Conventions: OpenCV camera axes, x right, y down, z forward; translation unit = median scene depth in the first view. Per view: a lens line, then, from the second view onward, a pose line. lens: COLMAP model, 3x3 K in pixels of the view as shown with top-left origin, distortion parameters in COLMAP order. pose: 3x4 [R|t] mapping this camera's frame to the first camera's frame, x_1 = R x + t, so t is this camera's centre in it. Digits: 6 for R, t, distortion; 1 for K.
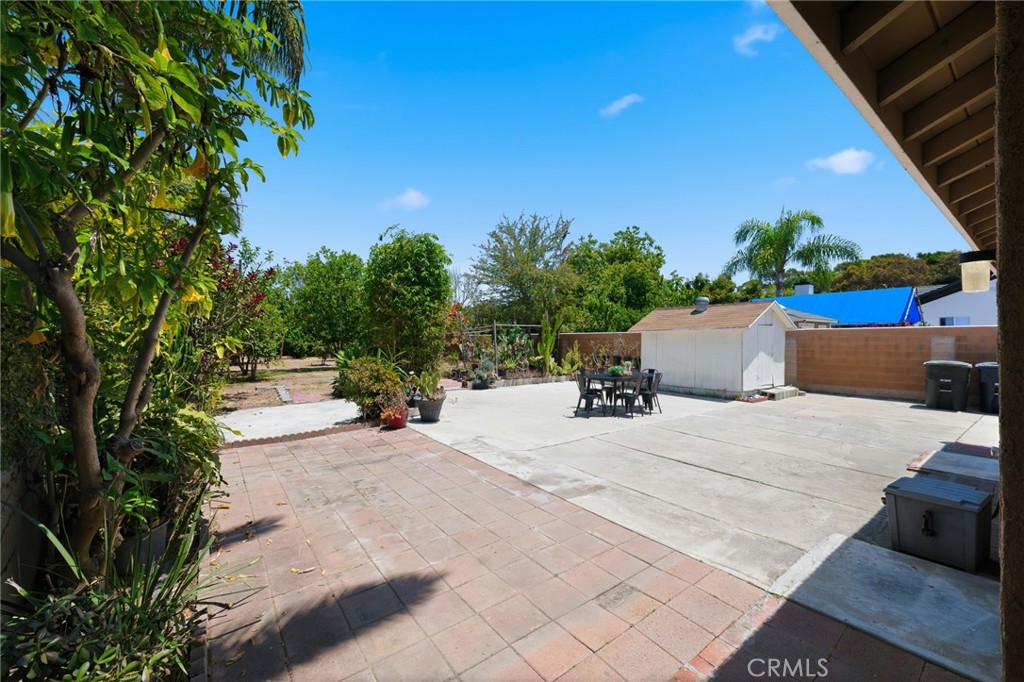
lens RADIAL K [[410.6, 0, 513.5], [0, 410.6, 341.2], [0, 0, 1]] dist [0.000182, -0.000098]
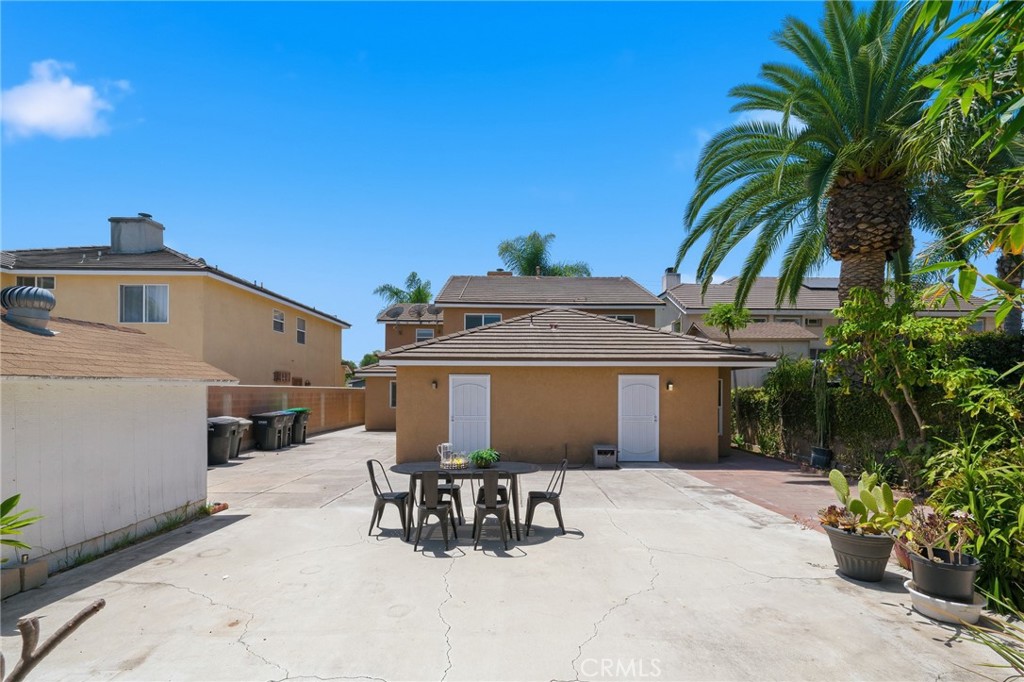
lens RADIAL K [[459.4, 0, 515.2], [0, 459.4, 388.1], [0, 0, 1]] dist [0.000797, -0.000273]
pose [[-0.806462, 0.002493, 0.591281, -0.154034], [0.001444, 0.999996, -0.002247, -0.023250], [-0.591285, -0.000958, -0.806462, 1.321066]]
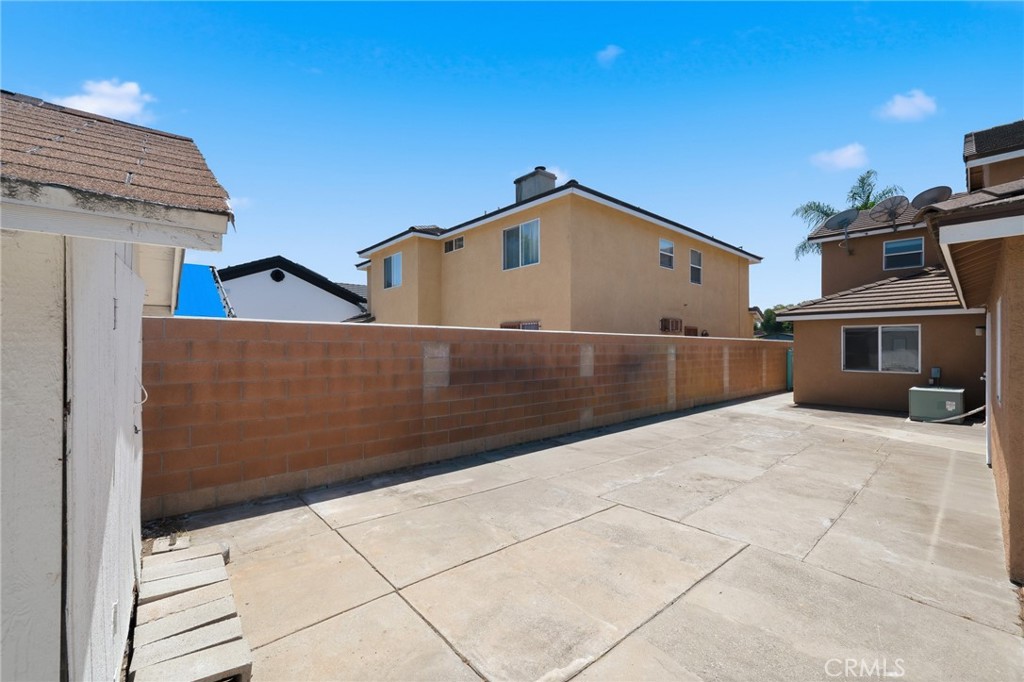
lens RADIAL K [[410.6, 0, 513.6], [0, 410.6, 345.0], [0, 0, 1]] dist [0.000182, -0.000098]
pose [[-0.075818, 0.006518, 0.997100, 0.483926], [0.004022, 0.999972, -0.006231, -0.006874], [-0.997114, 0.003538, -0.075842, 0.957795]]
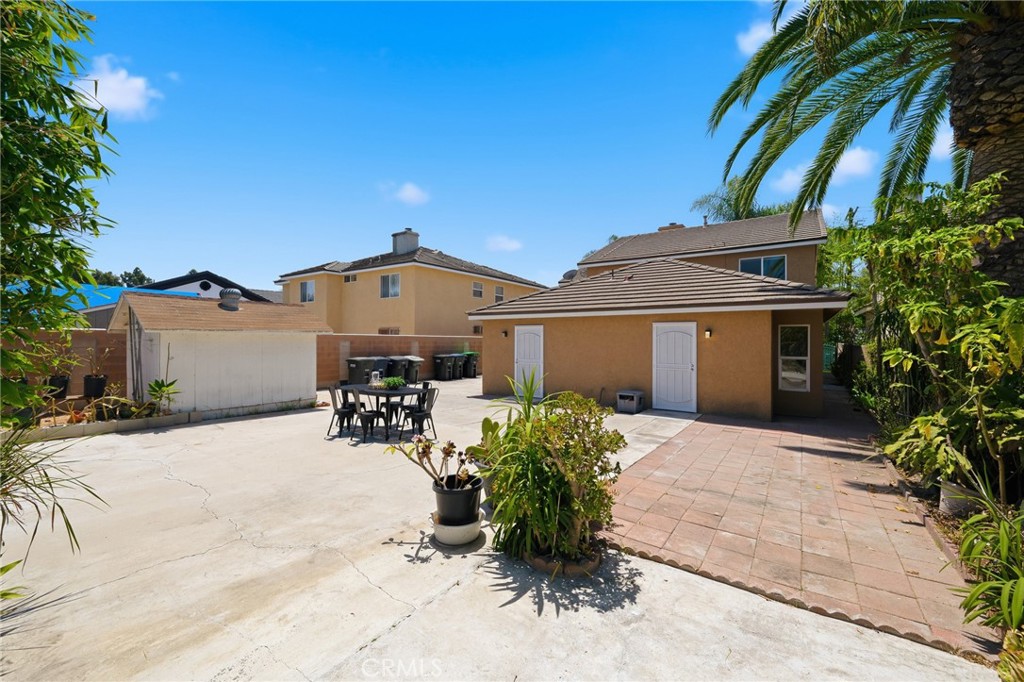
lens RADIAL K [[410.6, 0, 515.0], [0, 410.6, 340.6], [0, 0, 1]] dist [0.000182, -0.000098]
pose [[-0.313796, 0.000500, 0.949490, -0.553309], [-0.000013, 1.000000, -0.000531, -0.012906], [-0.949490, -0.000179, -0.313796, 0.901889]]
